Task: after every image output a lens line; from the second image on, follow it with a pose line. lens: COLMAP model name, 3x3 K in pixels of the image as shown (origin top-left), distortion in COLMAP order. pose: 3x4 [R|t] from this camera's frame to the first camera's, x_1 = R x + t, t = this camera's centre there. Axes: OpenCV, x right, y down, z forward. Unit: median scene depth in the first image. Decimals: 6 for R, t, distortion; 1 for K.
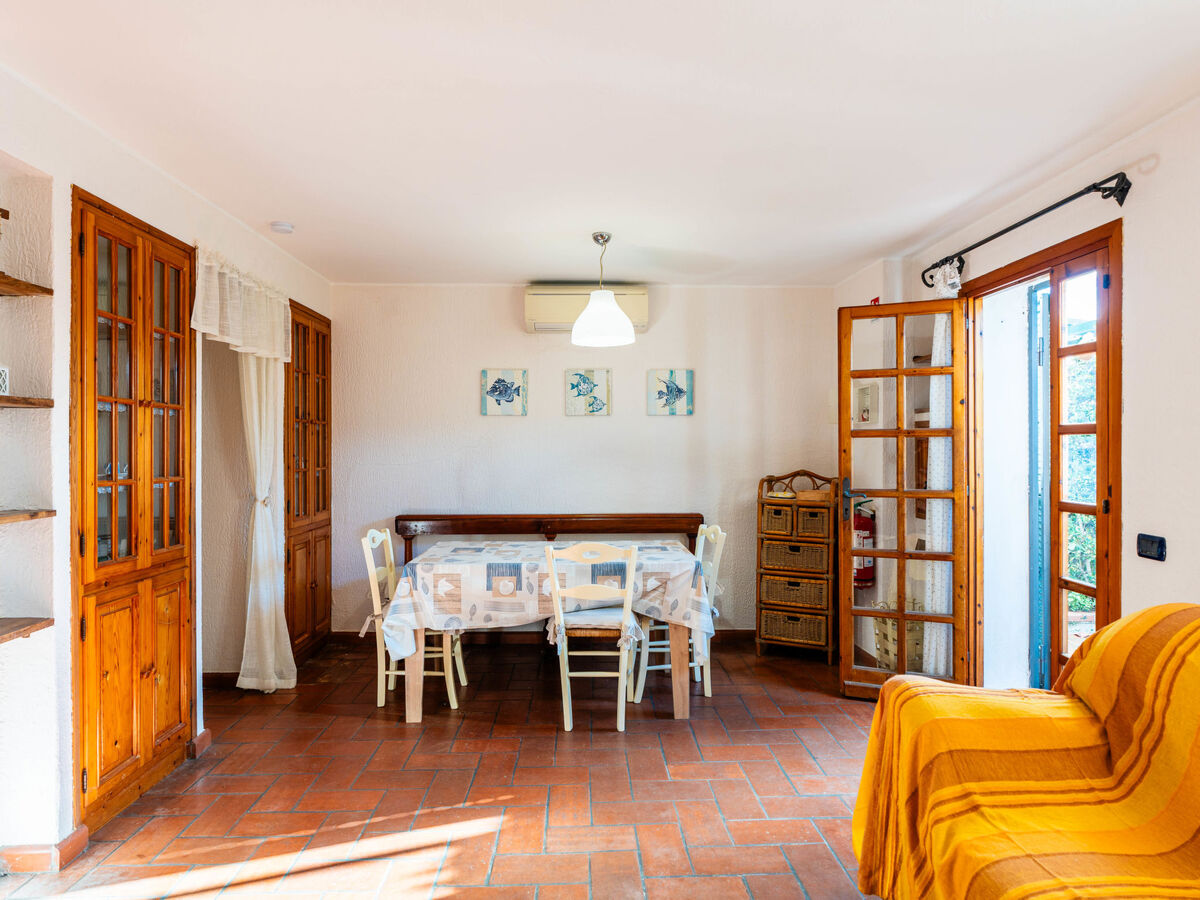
lens RADIAL K [[710.3, 0, 600.0], [0, 710.3, 450.0], [0, 0, 1]] dist [-0.001324, 0.000847]
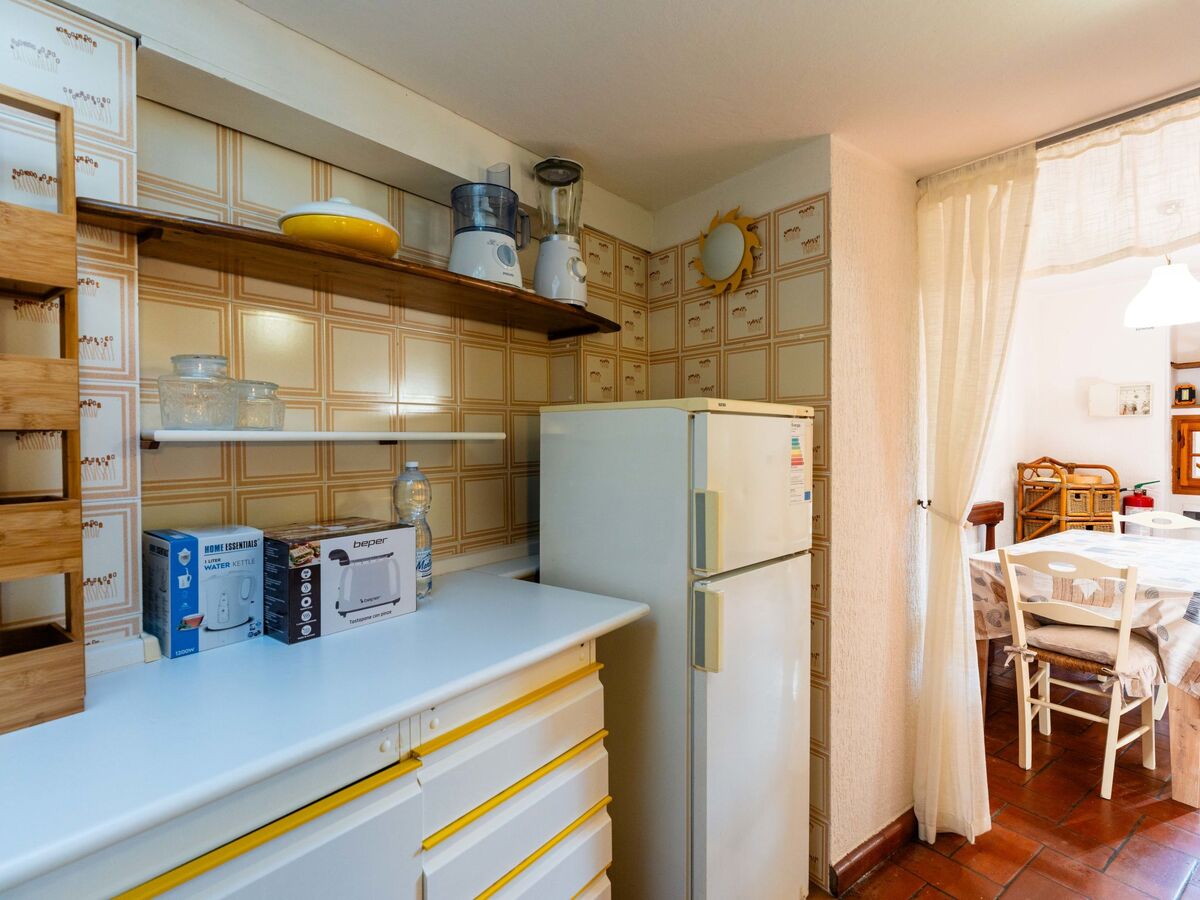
lens RADIAL K [[621.6, 0, 603.2], [0, 621.6, 440.9], [0, 0, 1]] dist [-0.006189, 0.000522]
pose [[0.831767, -0.002061, 0.555121, -1.086637], [0.002705, 0.999996, -0.000341, 0.001790], [-0.555118, 0.001785, 0.831769, 0.749198]]
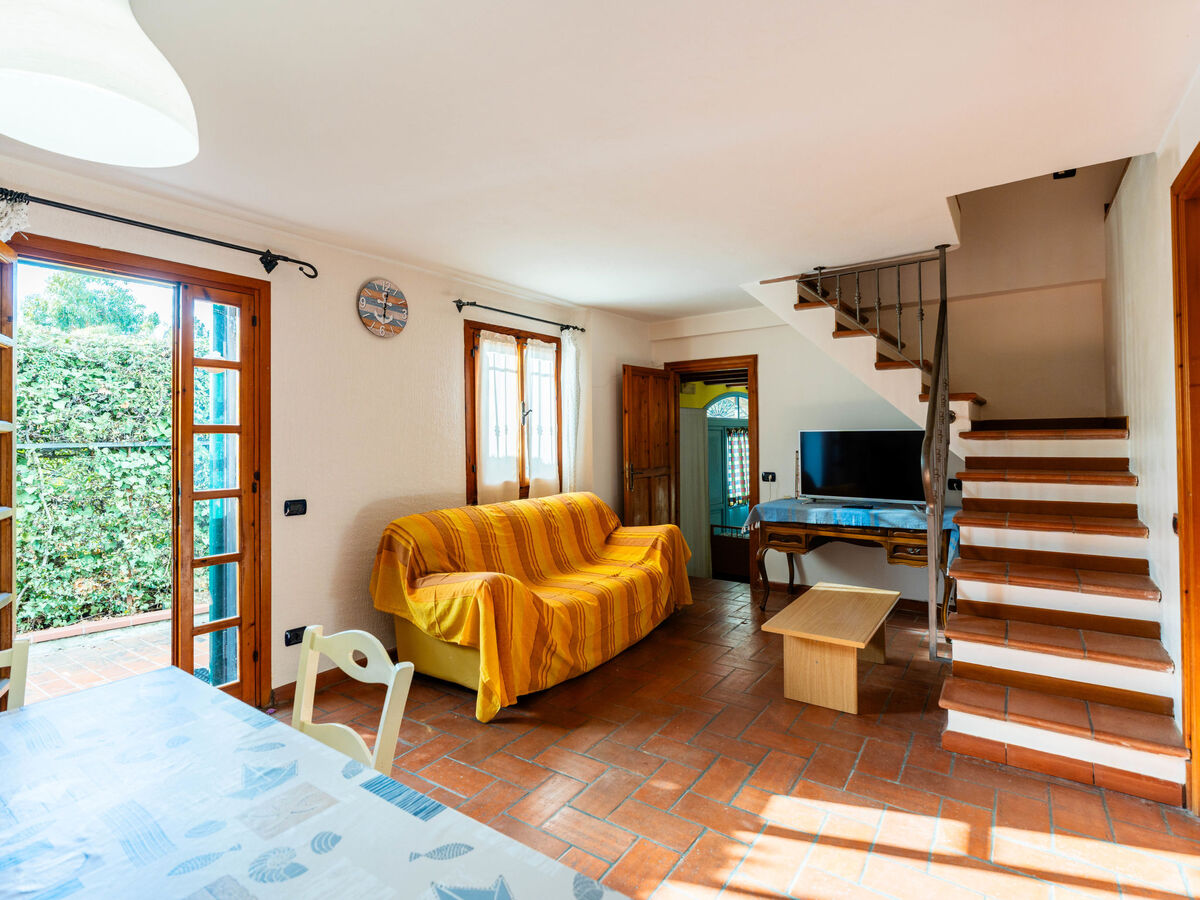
lens RADIAL K [[598.1, 0, 613.0], [0, 598.1, 425.4], [0, 0, 1]] dist [-0.000493, 0.001455]
pose [[-0.804525, 0.024324, 0.593421, -0.363938], [0.017779, 0.999700, -0.016873, -0.005291], [-0.593653, -0.003024, -0.804715, 1.089357]]
